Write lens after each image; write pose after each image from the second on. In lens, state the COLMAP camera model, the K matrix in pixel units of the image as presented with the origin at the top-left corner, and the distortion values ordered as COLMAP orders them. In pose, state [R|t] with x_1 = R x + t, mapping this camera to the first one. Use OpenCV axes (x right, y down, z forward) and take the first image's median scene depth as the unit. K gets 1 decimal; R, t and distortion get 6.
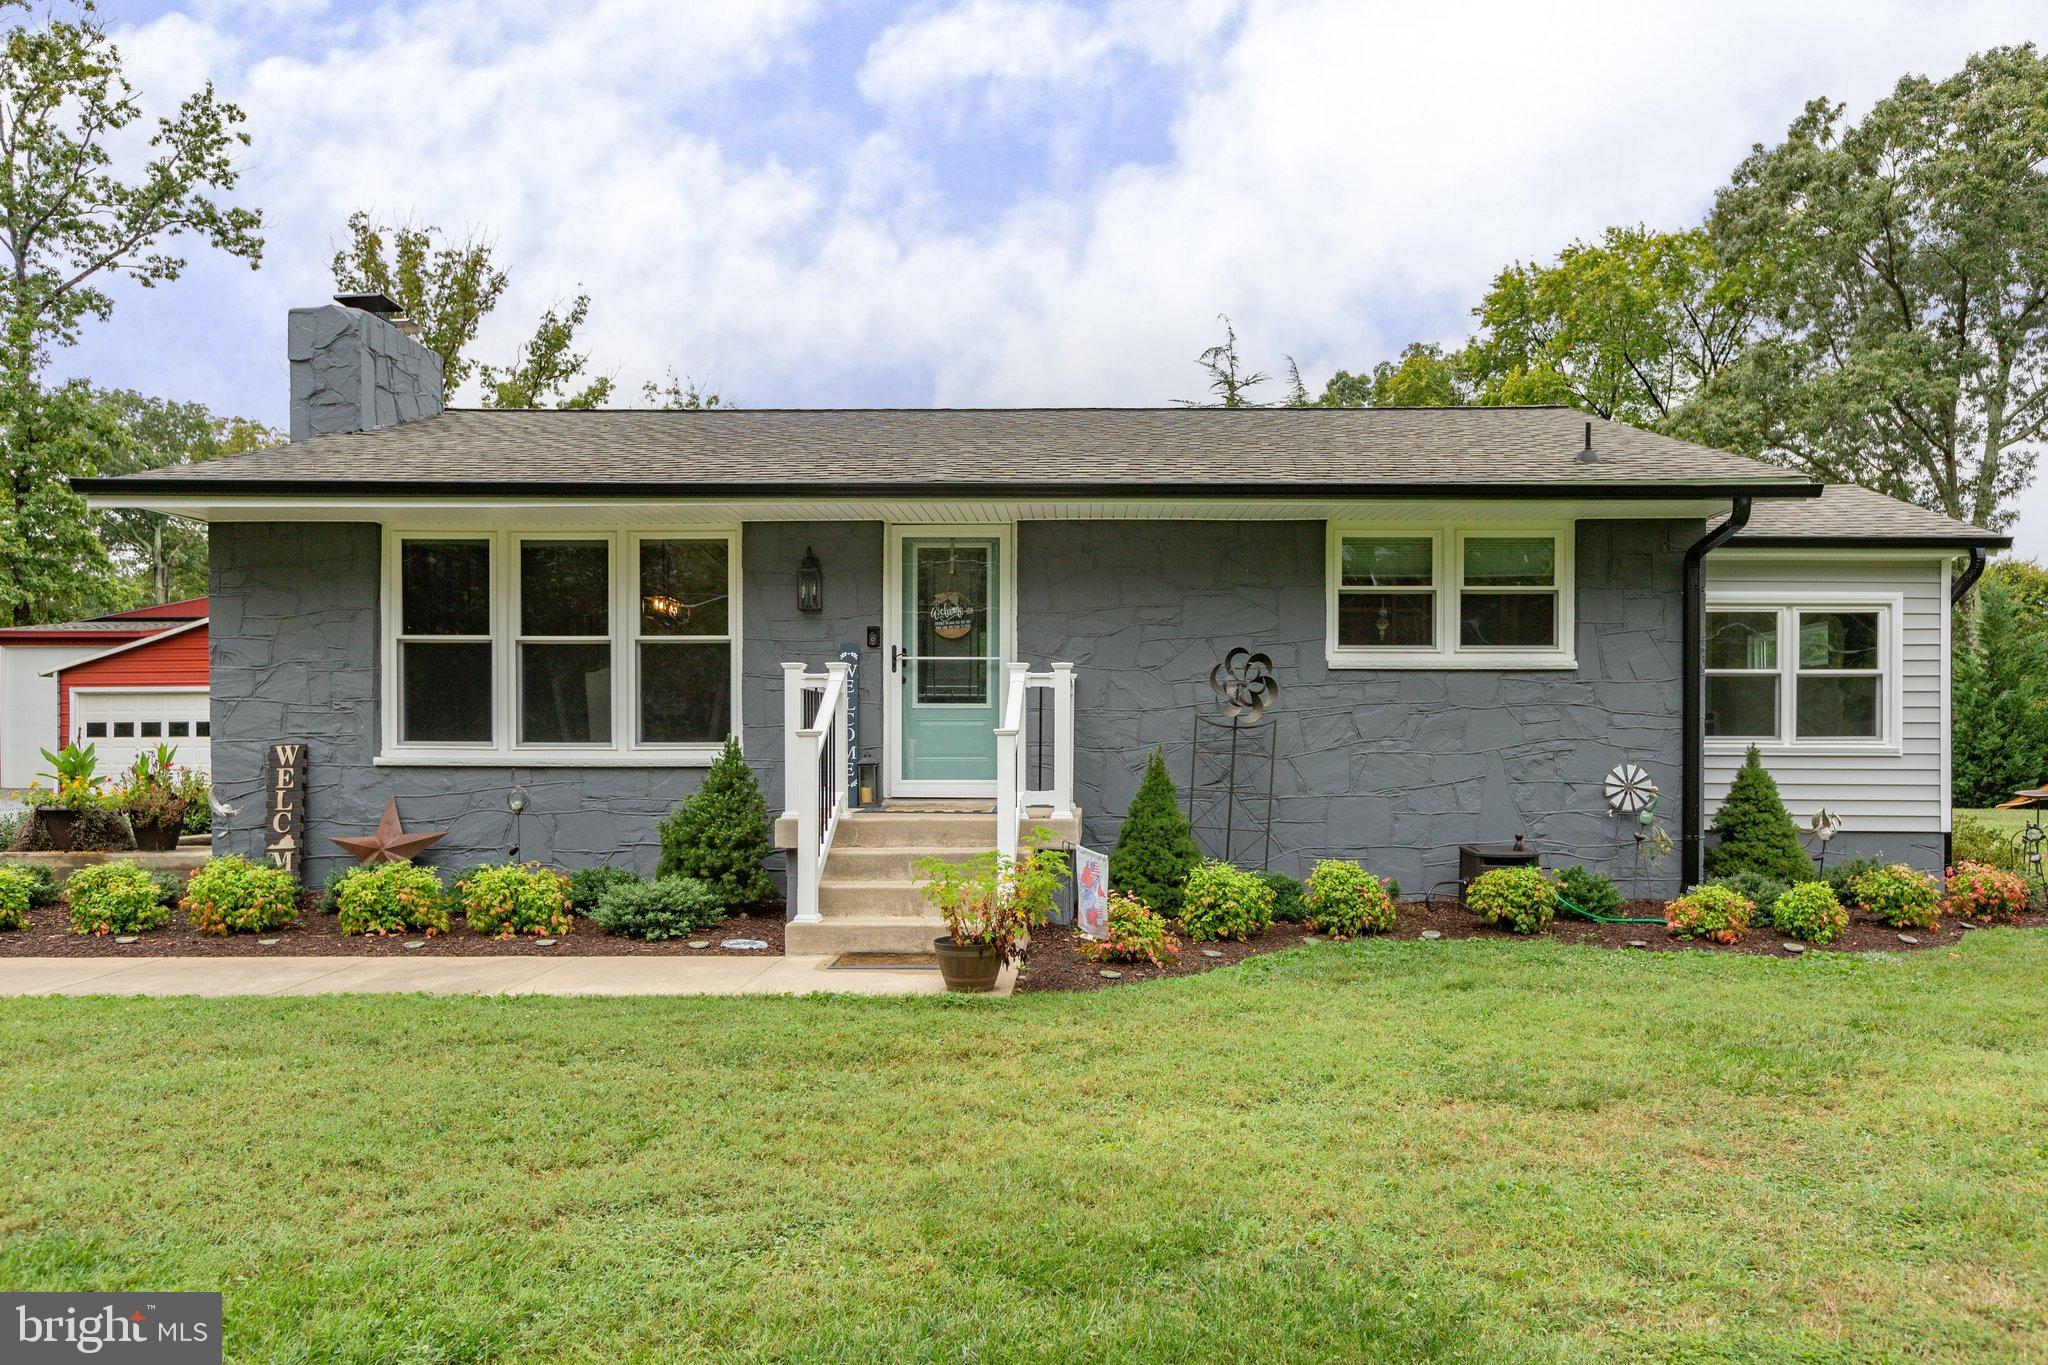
lens RADIAL K [[1421.8, 0, 905.8], [0, 1421.8, 683.7], [0, 0, 1]] dist [-0.001228, -0.001616]
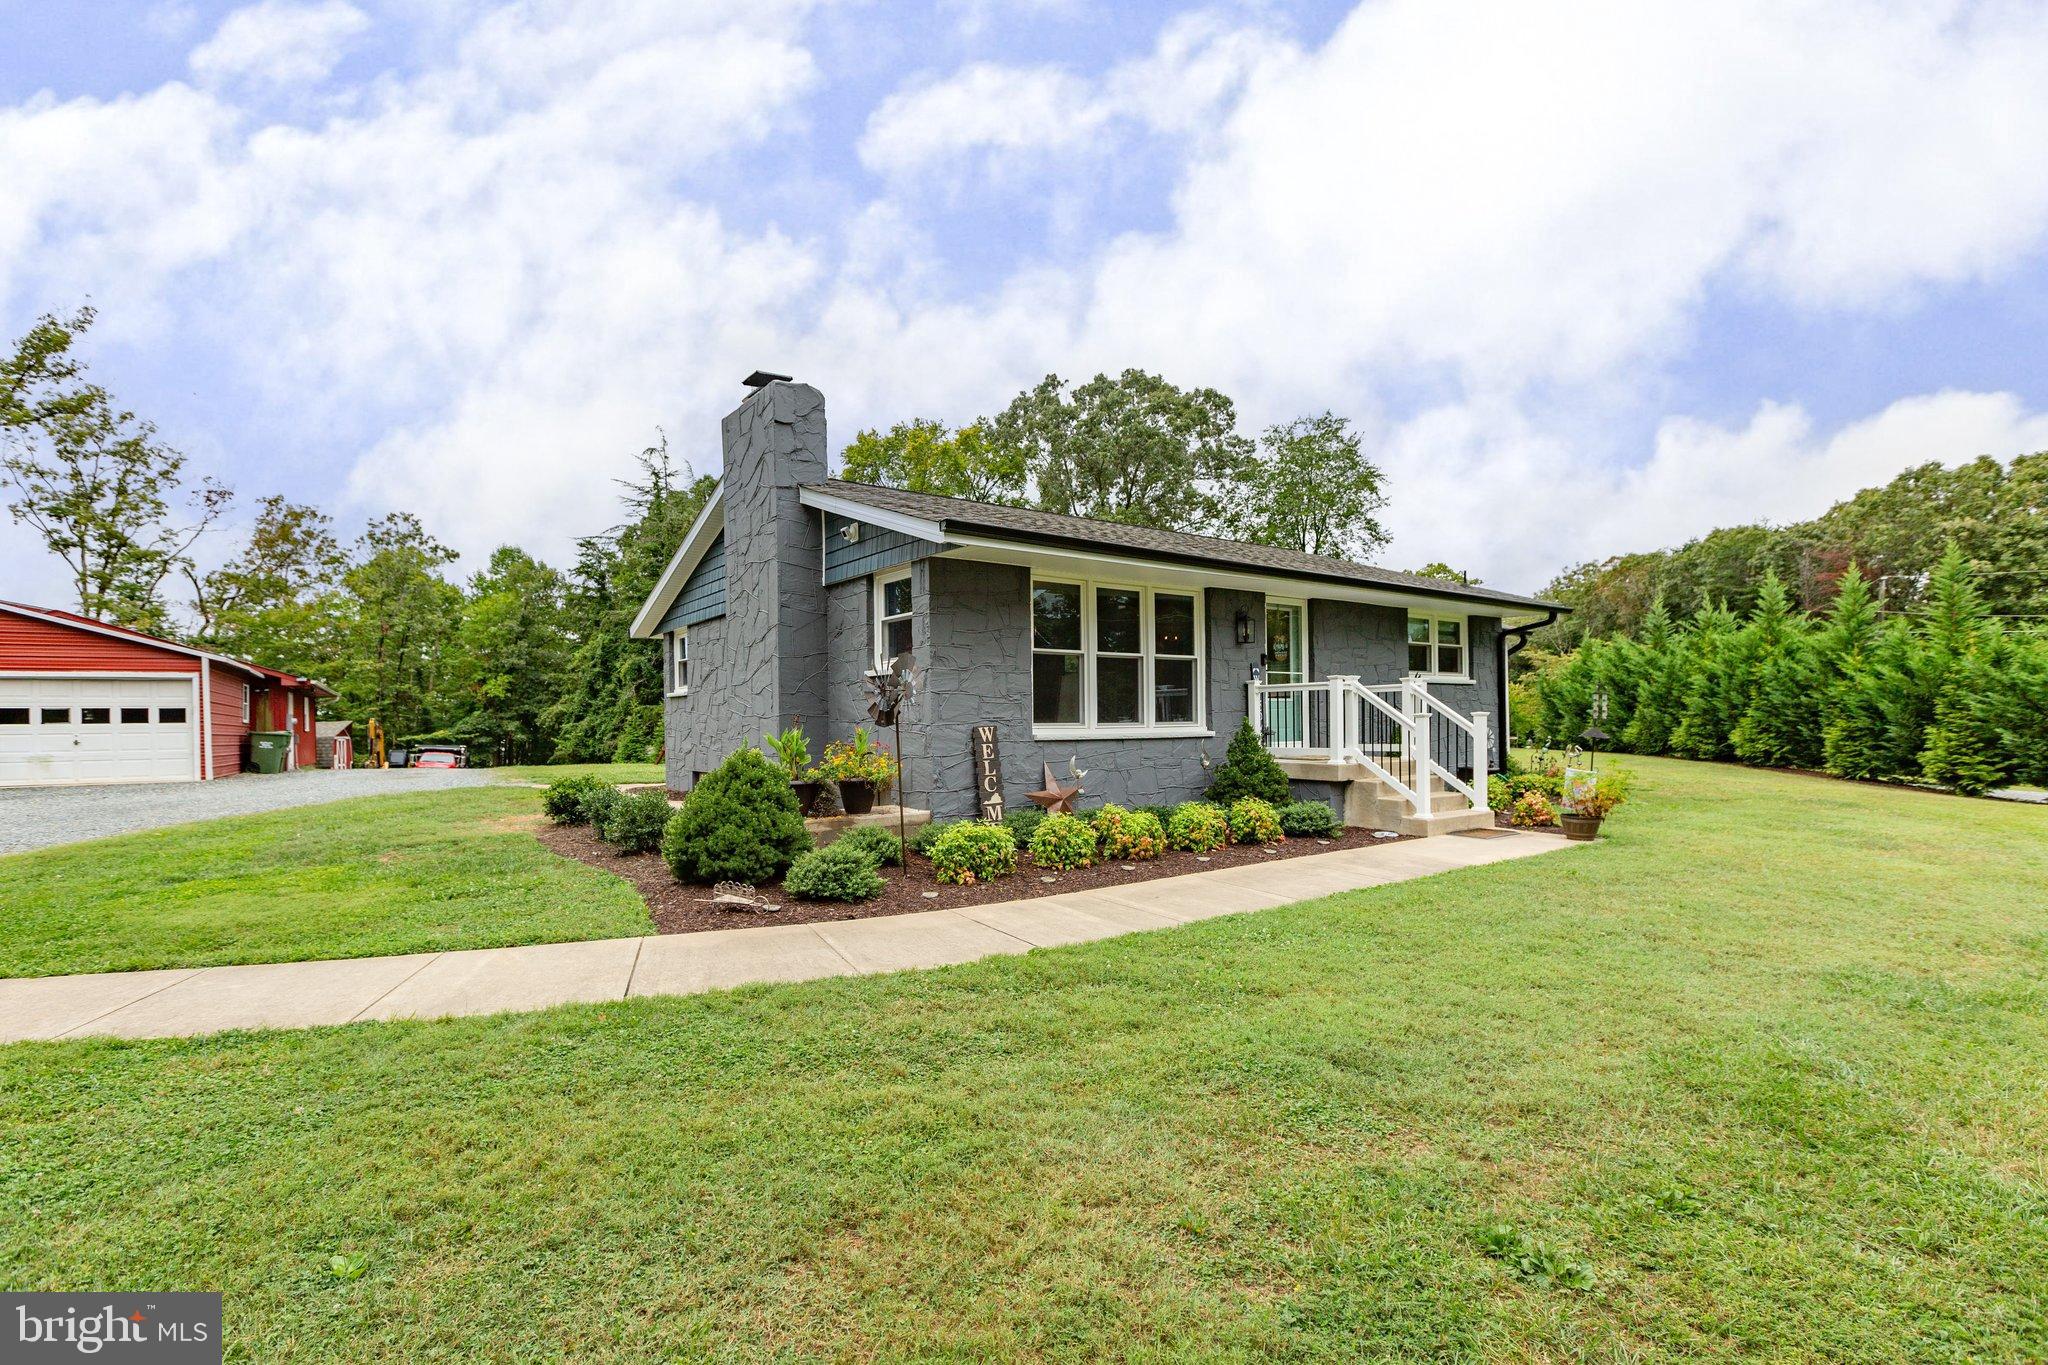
lens RADIAL K [[923.6, 0, 1046.9], [0, 923.6, 669.8], [0, 0, 1]] dist [-0.000529, -0.000074]
pose [[0.804447, 0.023238, 0.593570, -0.873400], [-0.016051, 0.999720, -0.017385, 0.002994], [-0.593808, 0.004458, 0.804594, 0.245426]]
